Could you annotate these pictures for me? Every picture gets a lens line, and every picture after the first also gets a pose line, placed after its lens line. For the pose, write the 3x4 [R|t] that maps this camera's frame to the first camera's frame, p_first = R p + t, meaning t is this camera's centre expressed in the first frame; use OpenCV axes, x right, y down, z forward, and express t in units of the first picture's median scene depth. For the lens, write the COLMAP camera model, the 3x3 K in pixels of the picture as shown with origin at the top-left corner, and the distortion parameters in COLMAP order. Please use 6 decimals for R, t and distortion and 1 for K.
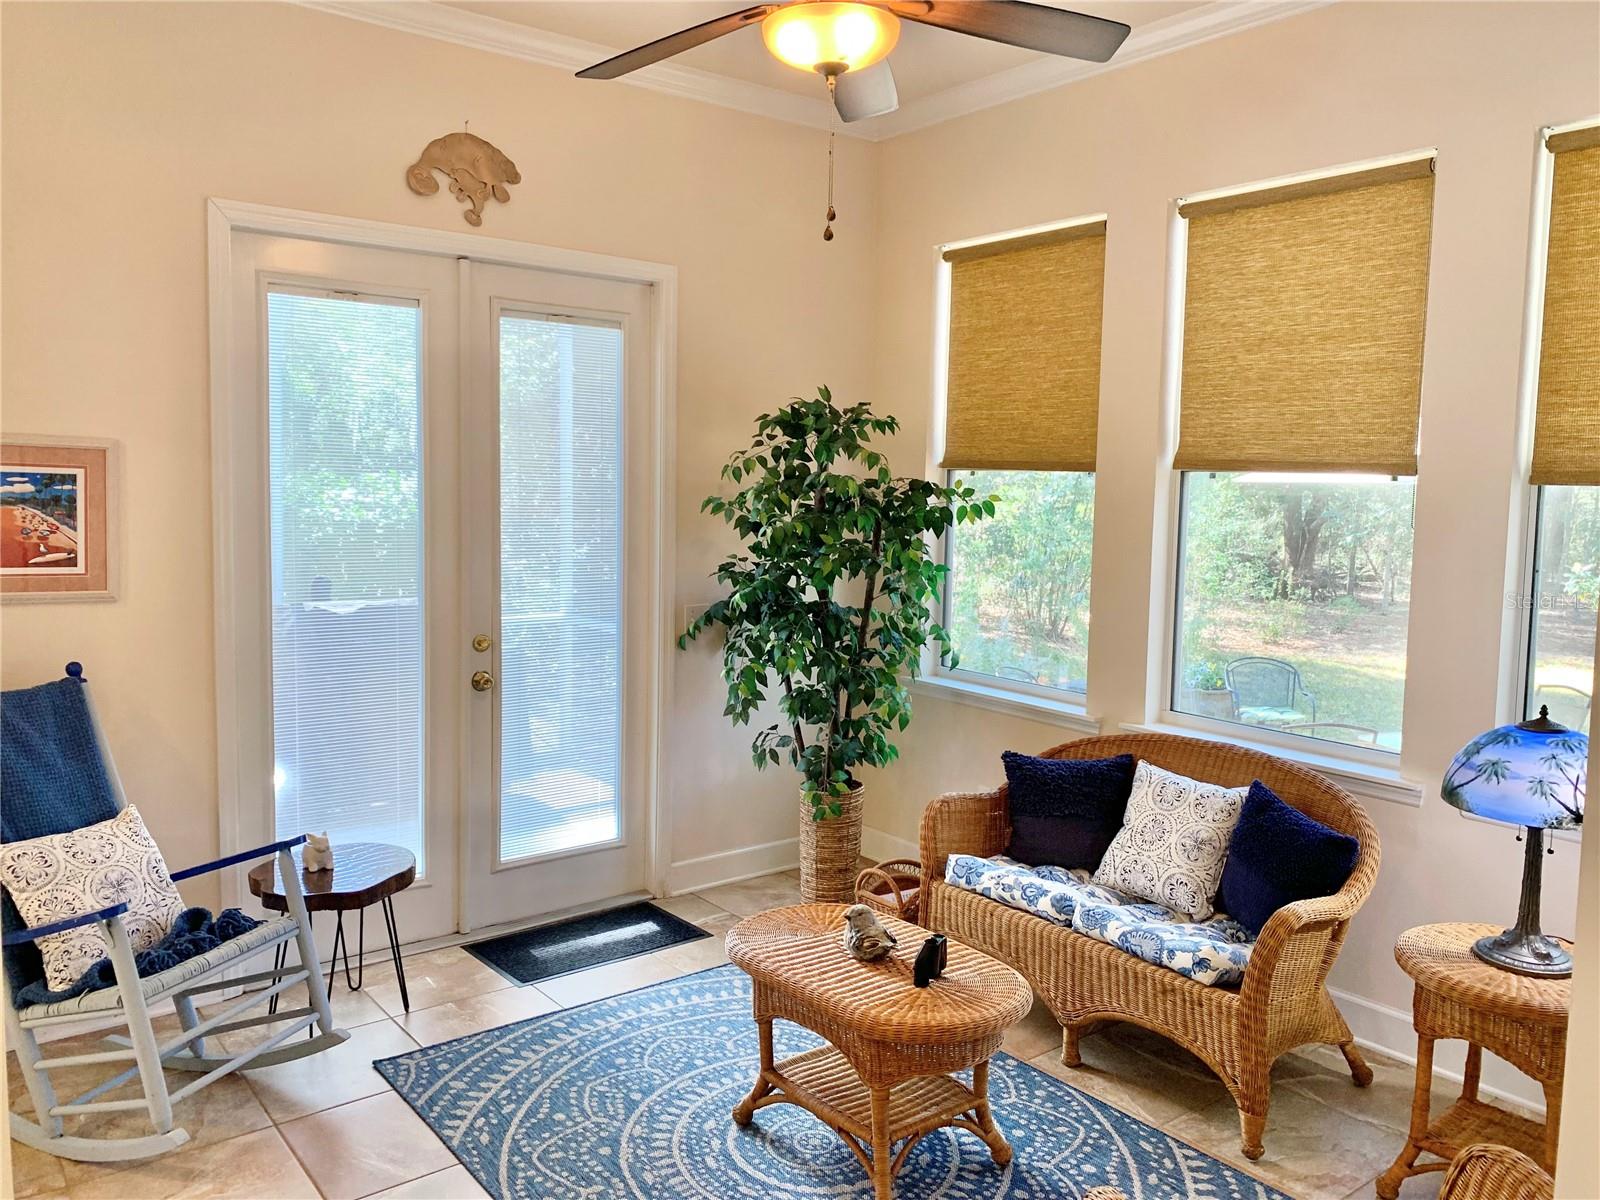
lens RADIAL K [[1231.3, 0, 792.9], [0, 1231.3, 562.1], [0, 0, 1]] dist [0.049558, -0.054910]
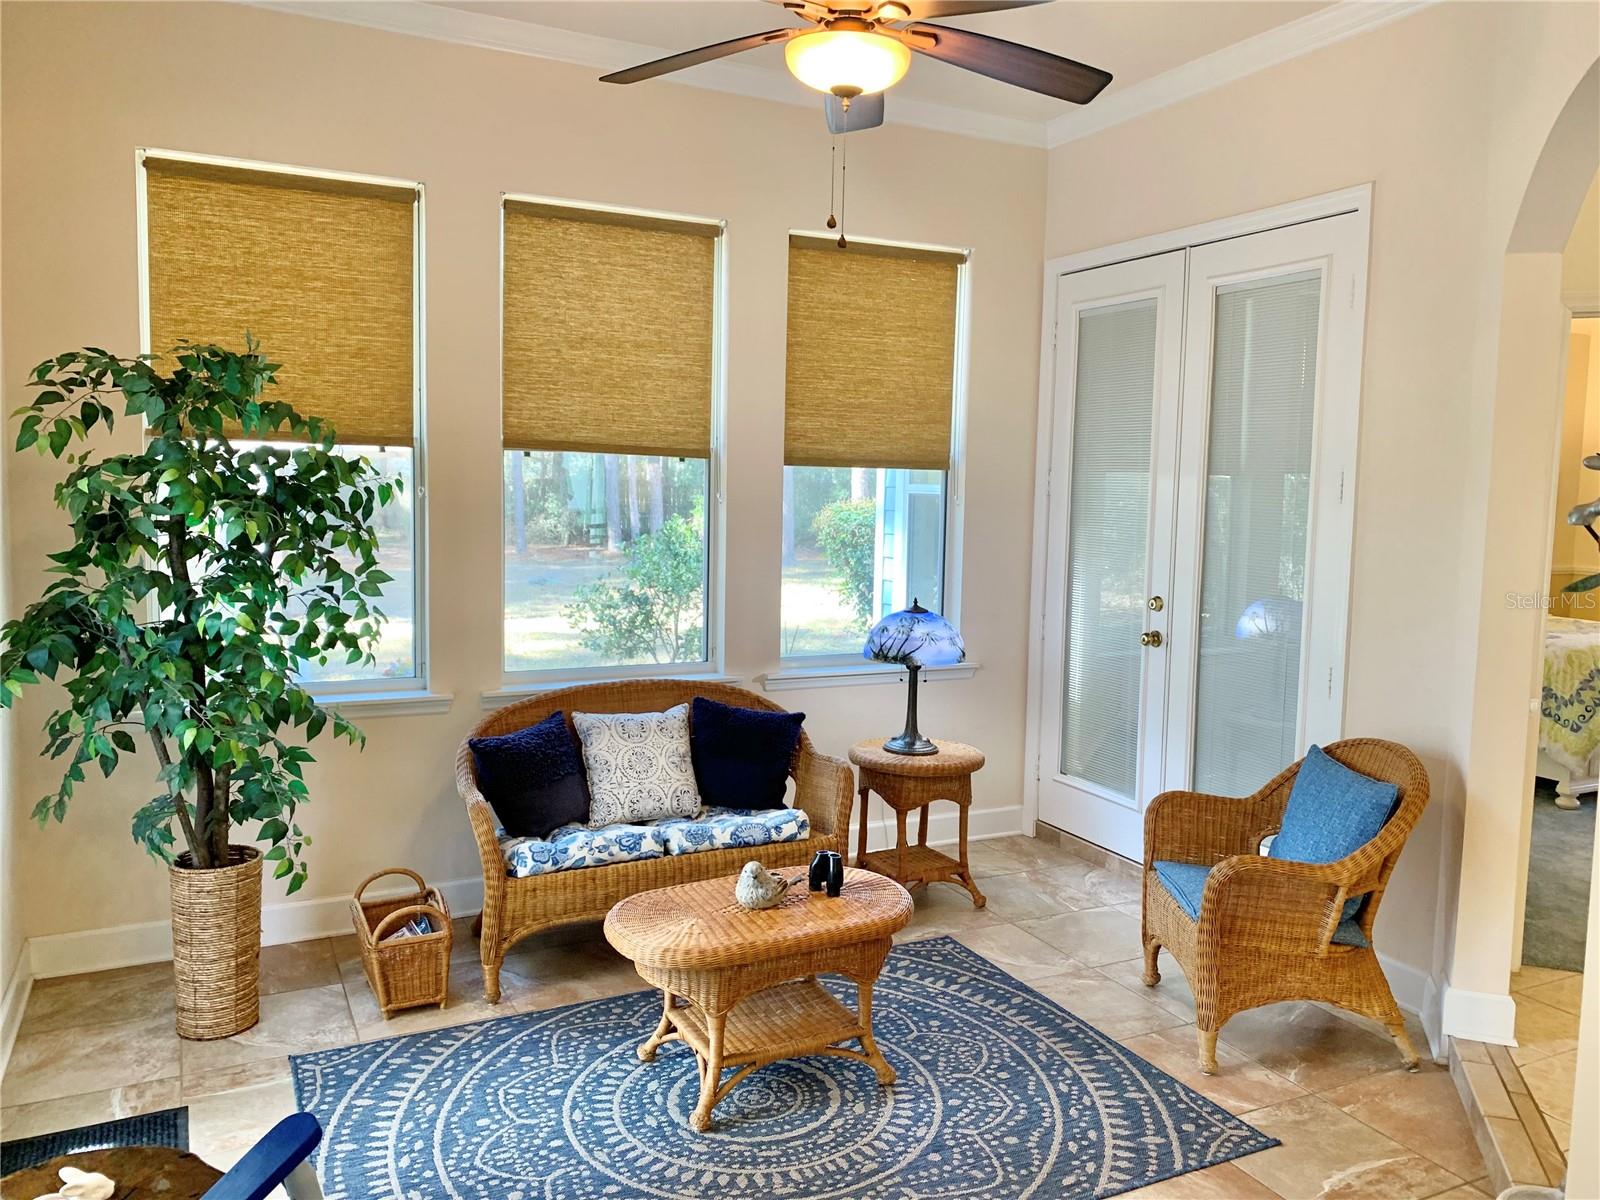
lens RADIAL K [[1235.4, 0, 807.4], [0, 1235.4, 579.7], [0, 0, 1]] dist [0.129669, -0.262482]
pose [[0.192116, -0.098318, 0.976435, -0.764616], [0.049150, 0.994684, 0.090485, -0.049923], [-0.980141, 0.030608, 0.195927, 0.579545]]
